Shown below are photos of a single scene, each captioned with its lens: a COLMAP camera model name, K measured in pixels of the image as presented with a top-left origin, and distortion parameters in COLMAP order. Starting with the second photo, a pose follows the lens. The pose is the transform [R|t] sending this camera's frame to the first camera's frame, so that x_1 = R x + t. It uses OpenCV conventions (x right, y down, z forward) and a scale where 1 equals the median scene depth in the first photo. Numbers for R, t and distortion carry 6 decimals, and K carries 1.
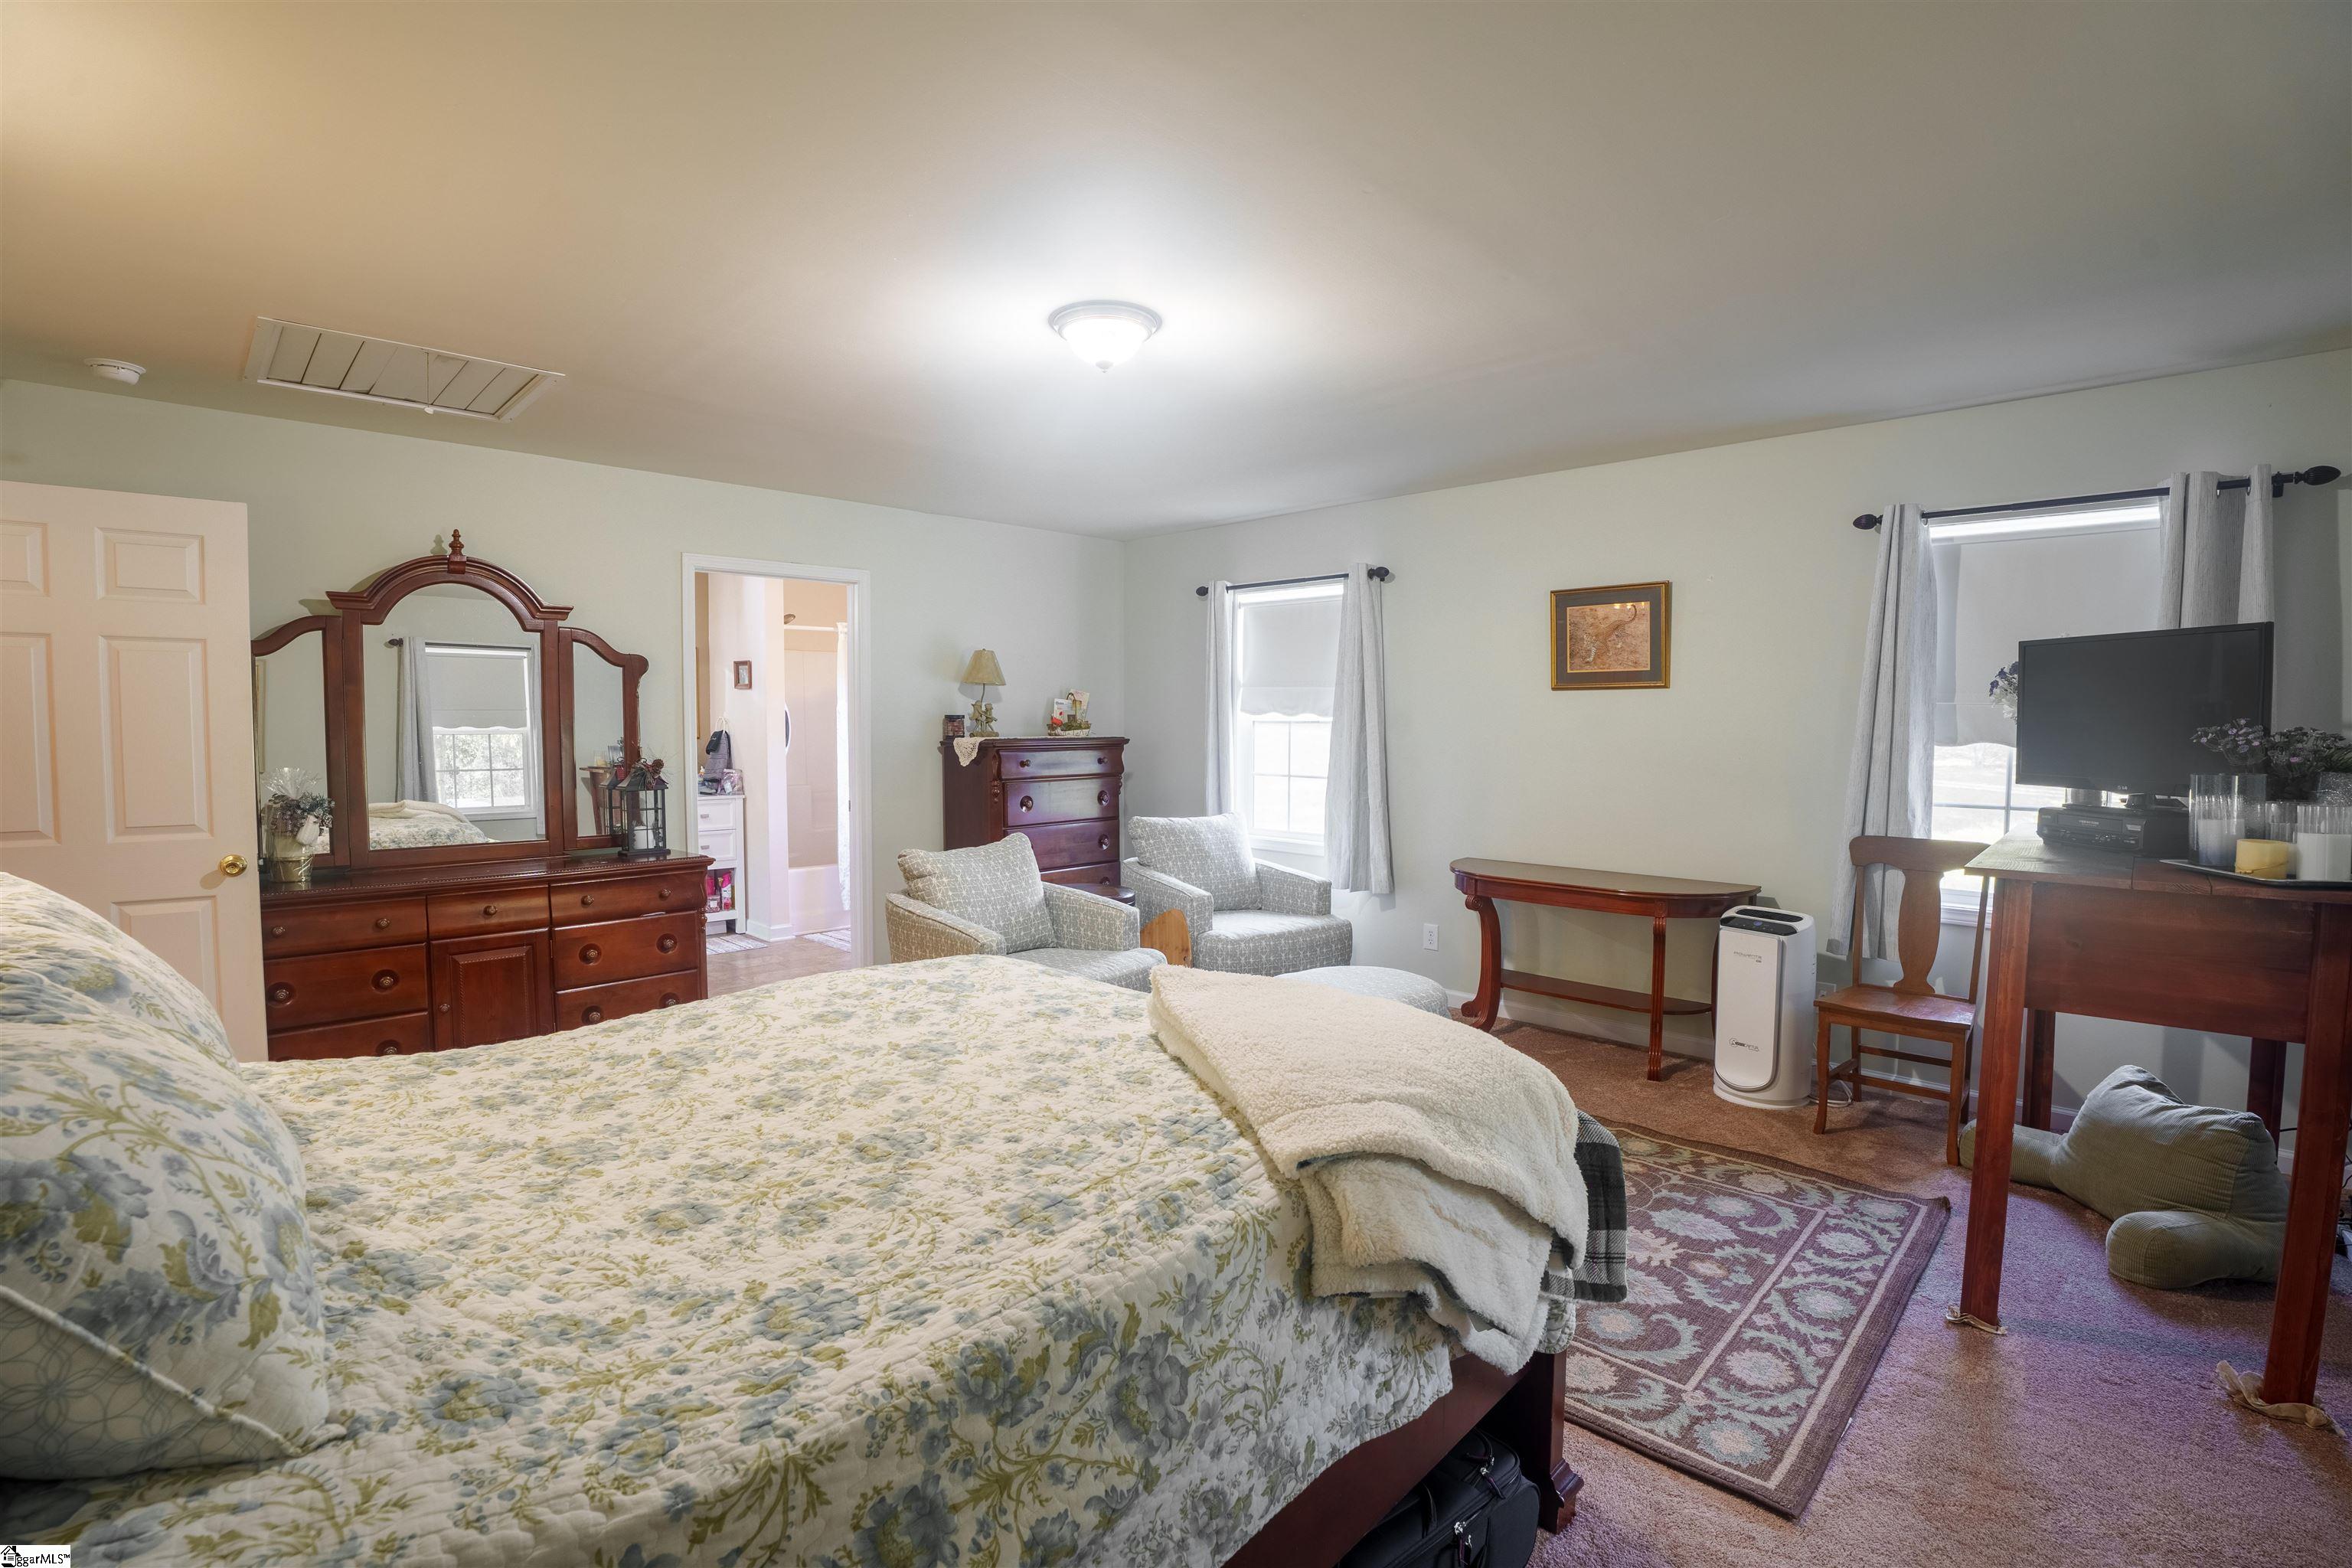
lens RADIAL K [[1039.8, 0, 1176.0], [0, 1039.8, 784.0], [0, 0, 1]] dist [0.003703, -0.000134]
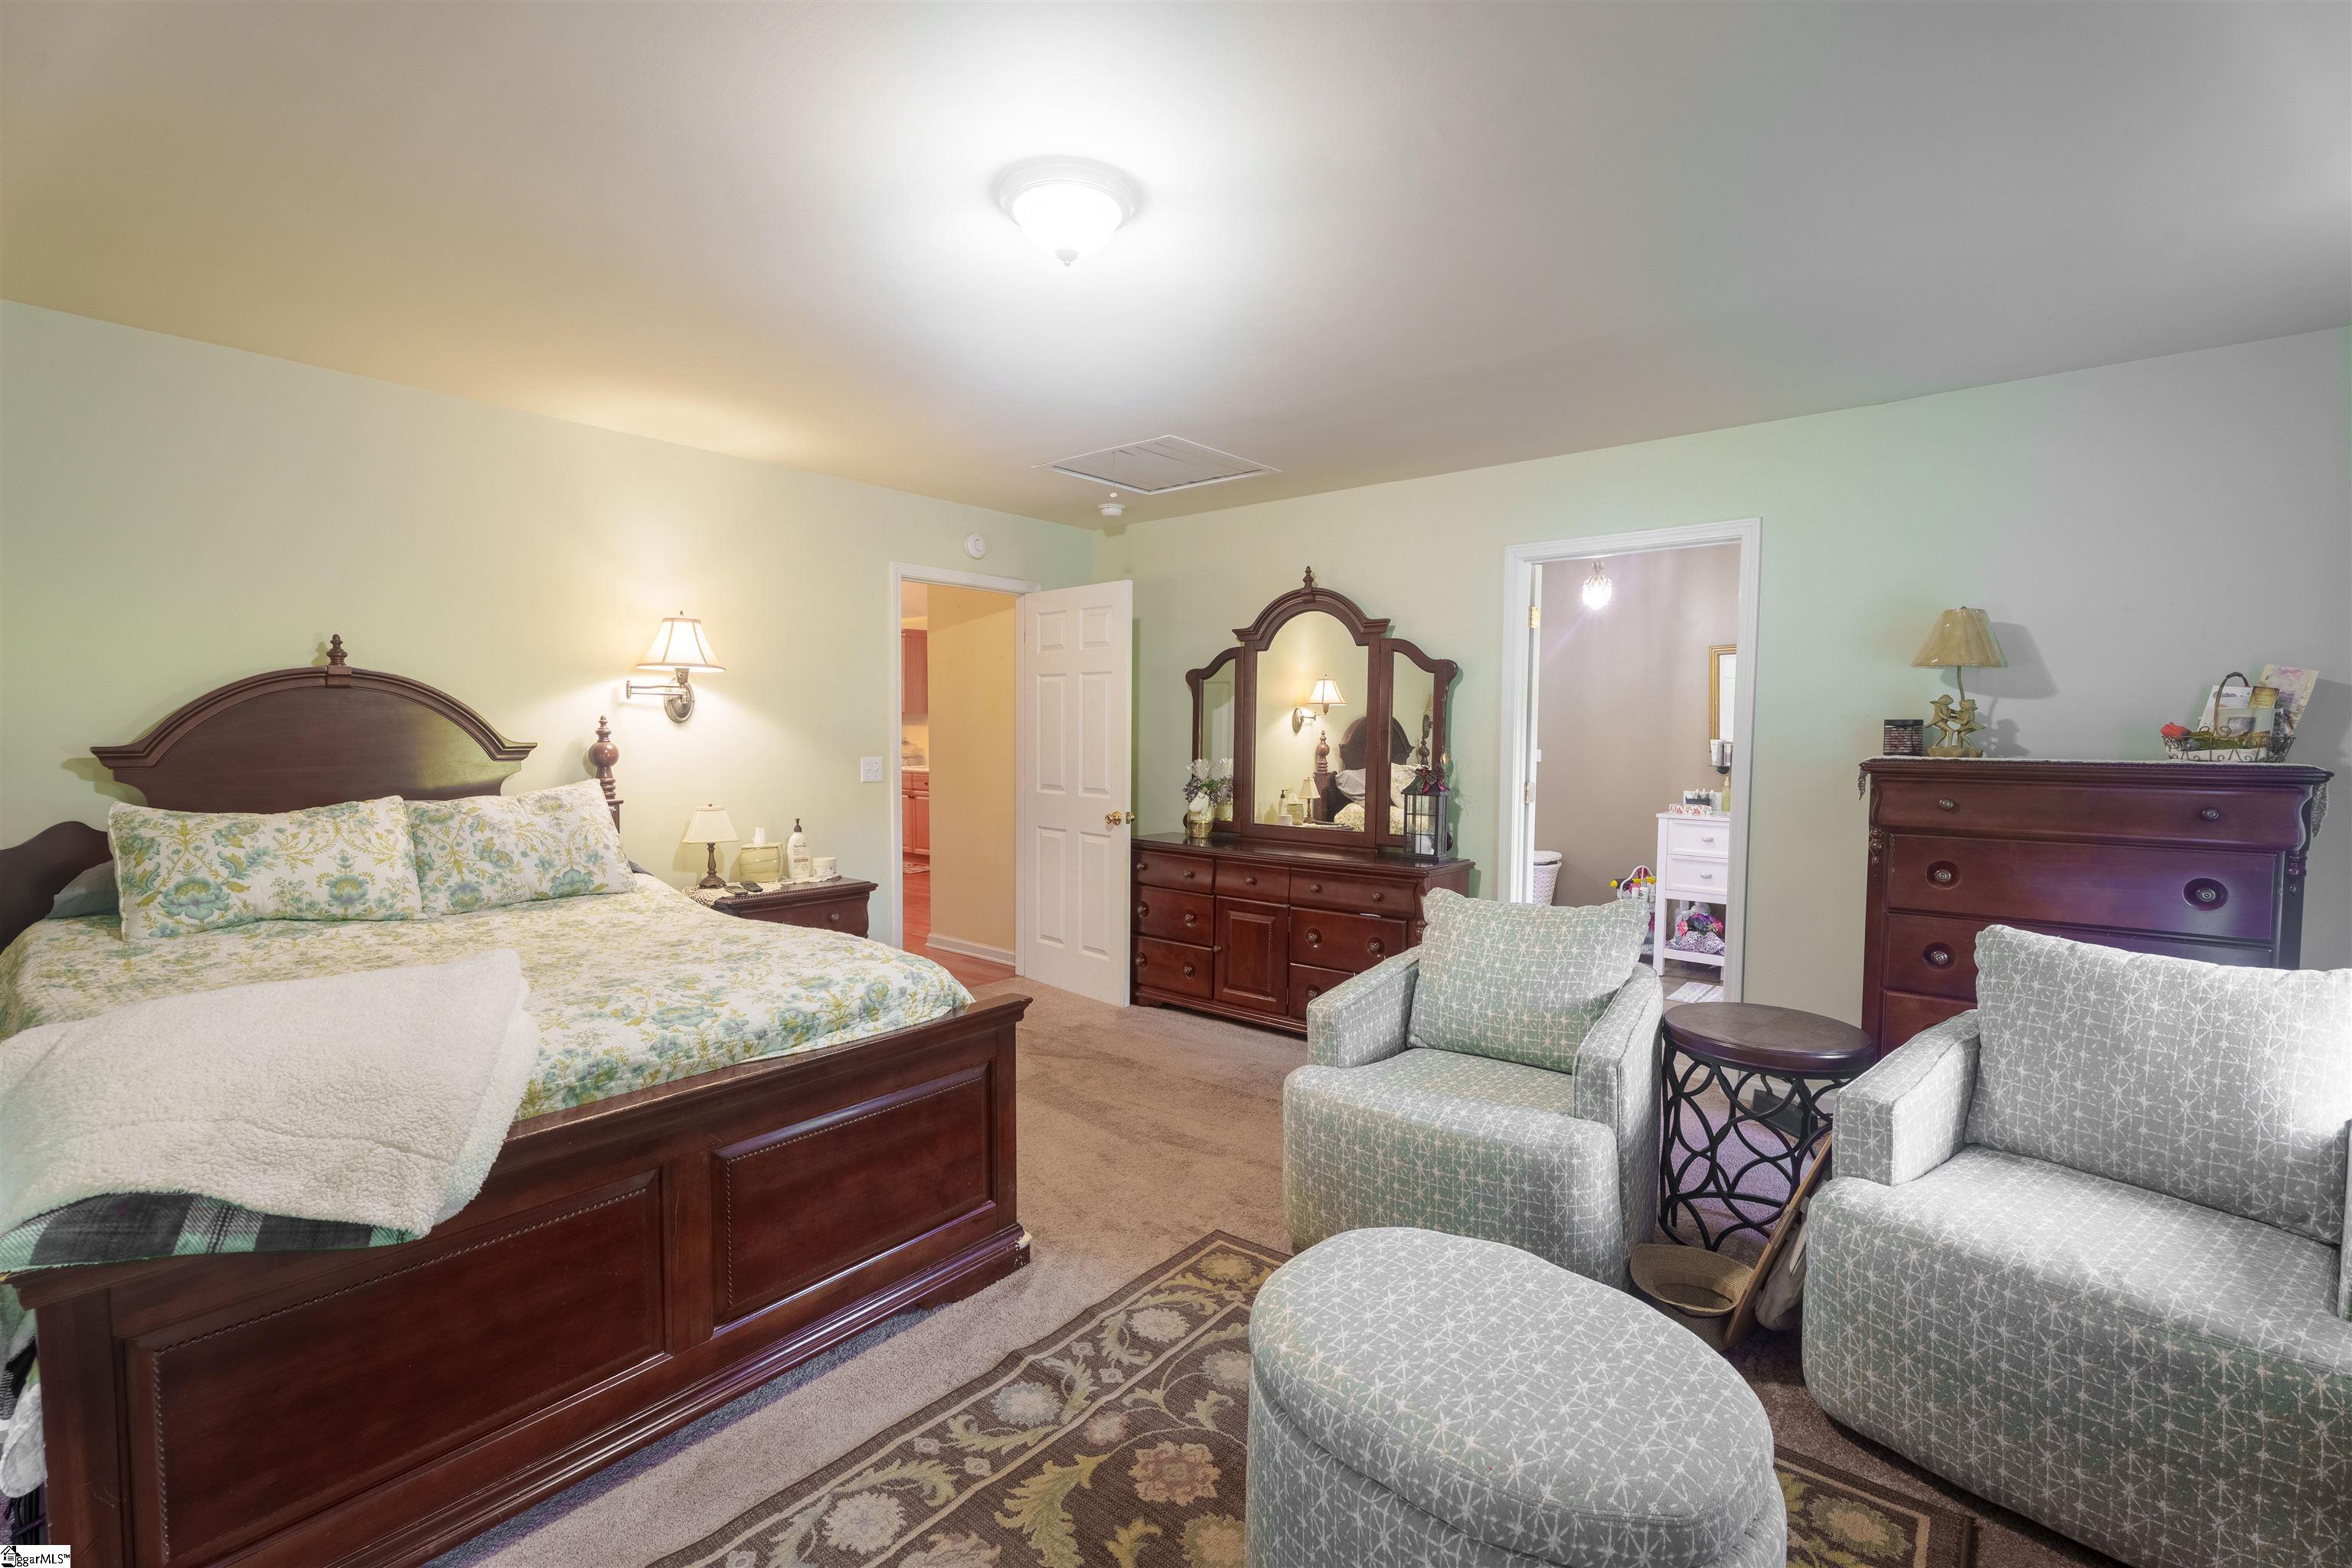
lens RADIAL K [[1068.1, 0, 1176.0], [0, 1068.1, 784.0], [0, 0, 1]] dist [-0.000155, -0.000128]
pose [[0.093046, 0.060632, -0.993814, 0.558369], [-0.070226, 0.996058, 0.054194, -0.053467], [0.993182, 0.064749, 0.096937, 0.787326]]
